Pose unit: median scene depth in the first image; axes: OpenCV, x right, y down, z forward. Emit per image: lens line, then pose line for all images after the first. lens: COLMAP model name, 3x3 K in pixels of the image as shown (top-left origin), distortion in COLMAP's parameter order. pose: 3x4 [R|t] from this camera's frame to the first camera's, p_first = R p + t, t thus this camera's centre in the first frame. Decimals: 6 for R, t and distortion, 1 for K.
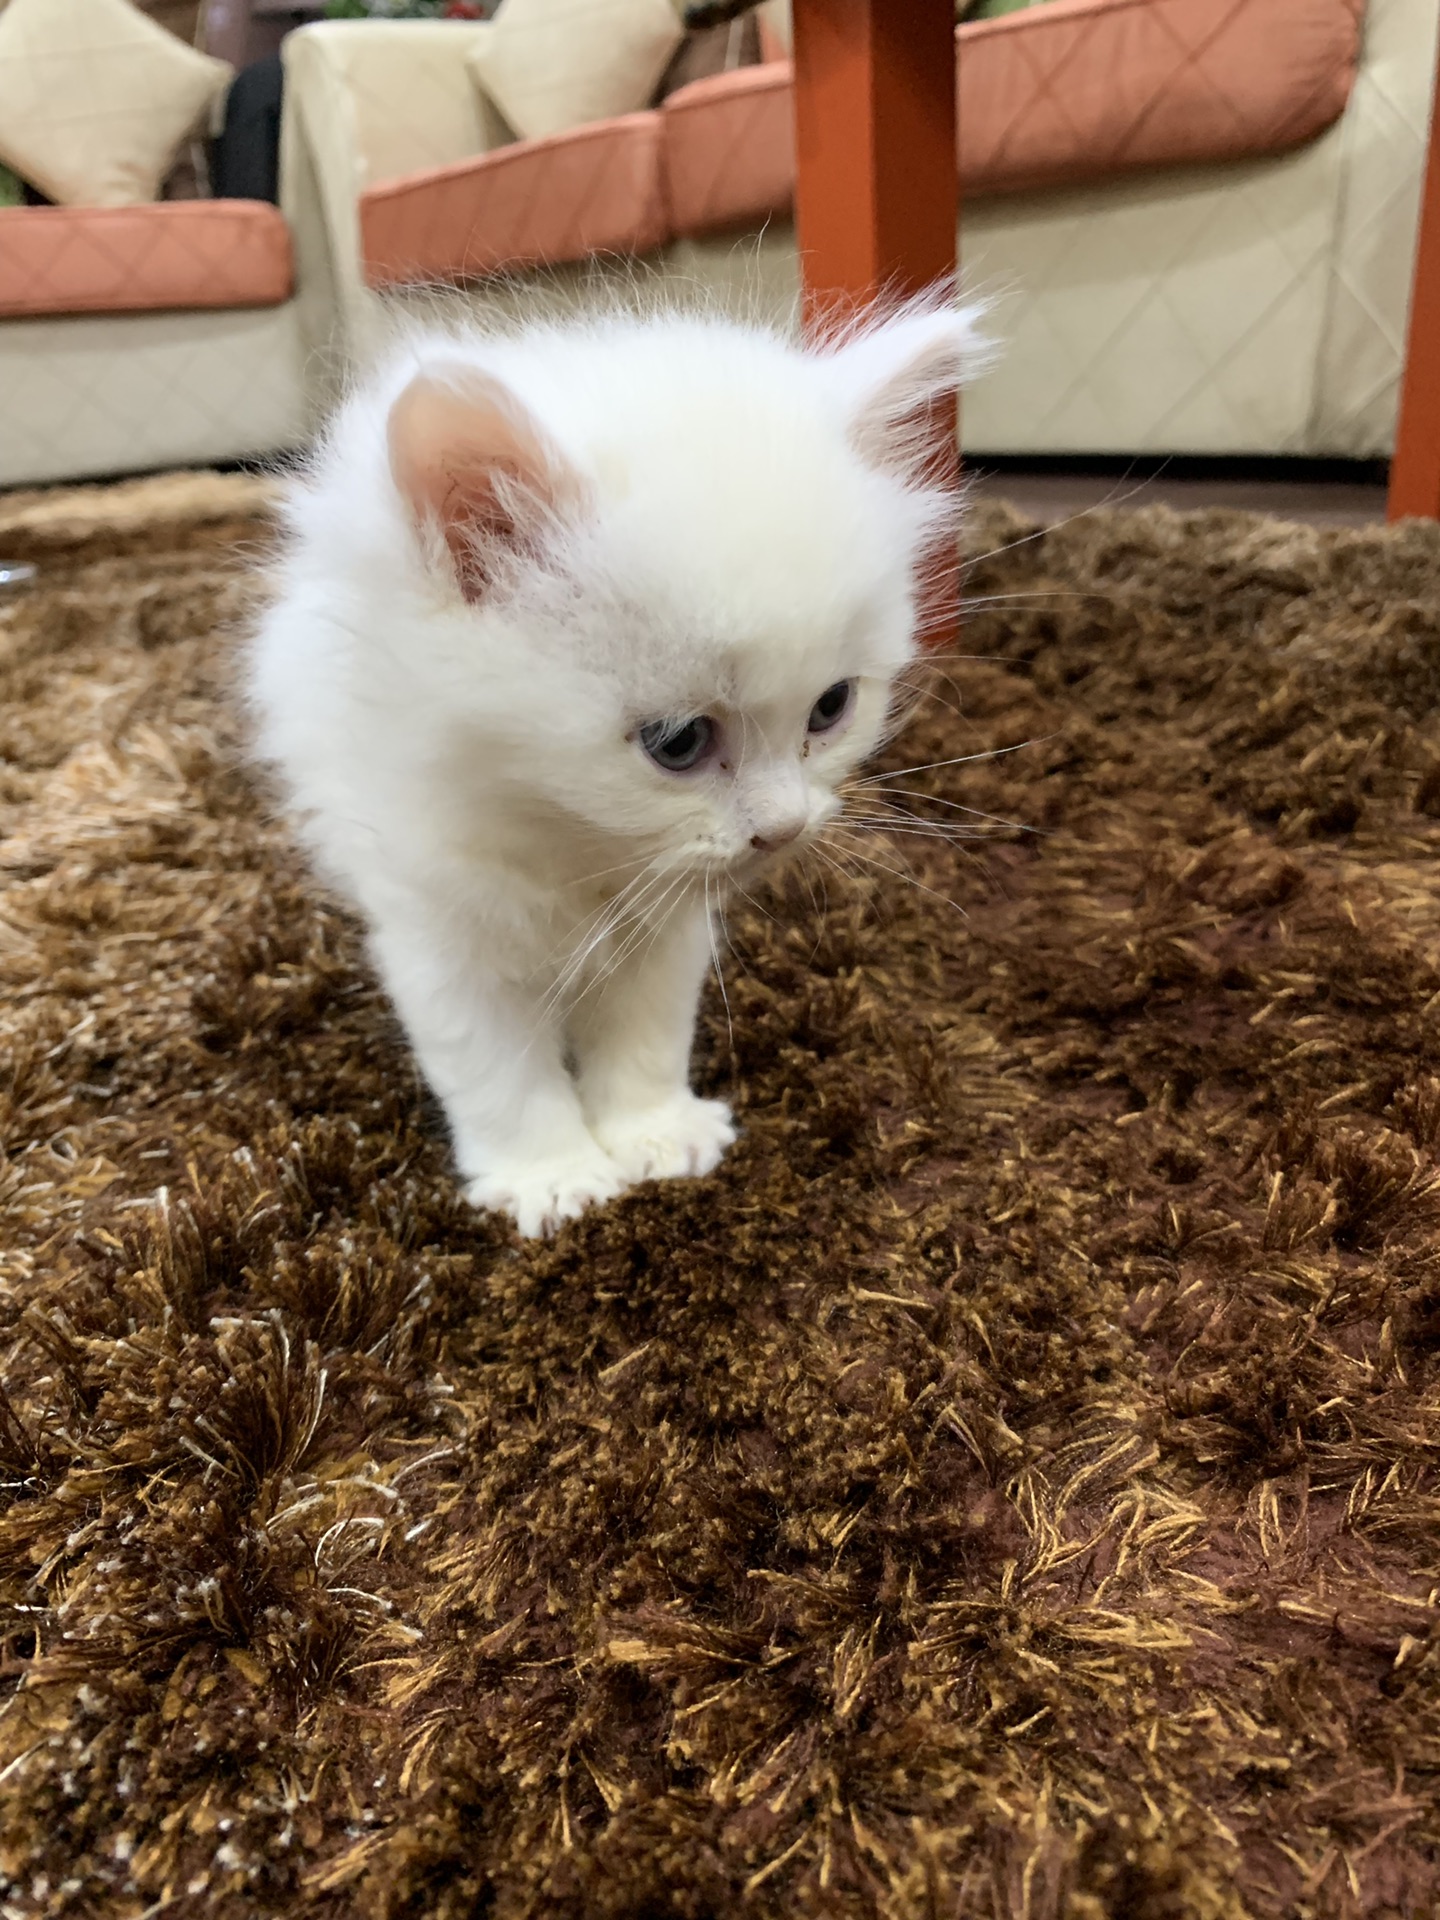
lens RADIAL K [[1462.9, 0, 713.6], [0, 1462.9, 967.9], [0, 0, 1]] dist [-0.005601, -0.015113]
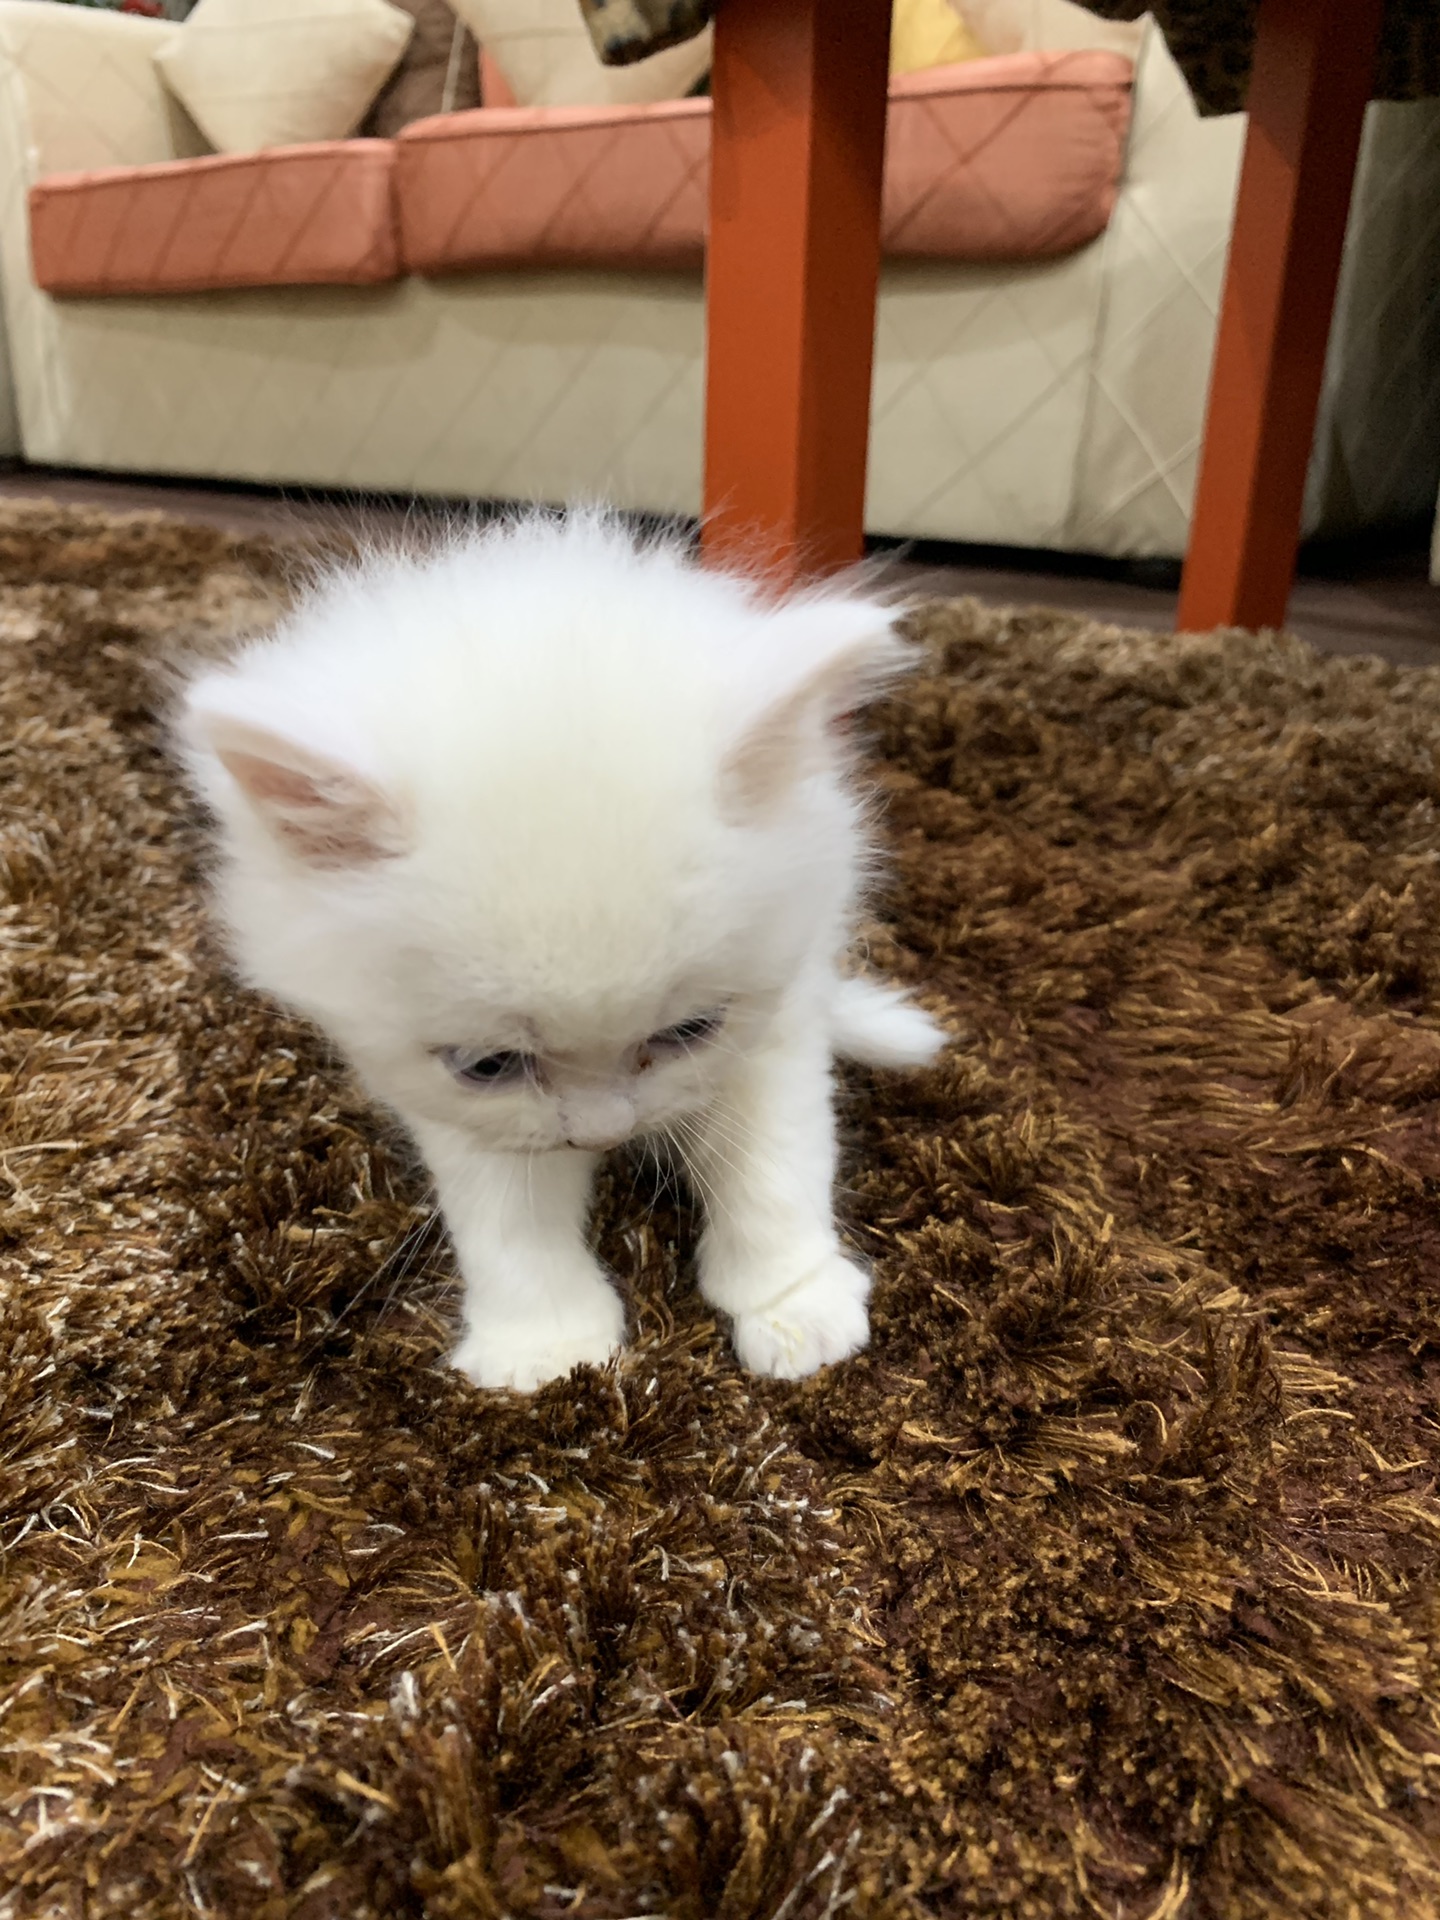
lens RADIAL K [[1462.9, 0, 723.6], [0, 1462.9, 956.1], [0, 0, 1]] dist [-0.005601, -0.015113]
pose [[0.972091, 0.003299, 0.234579, -0.079671], [0.004865, 0.999403, -0.034216, -0.031144], [-0.234552, 0.034402, 0.971495, 0.062736]]
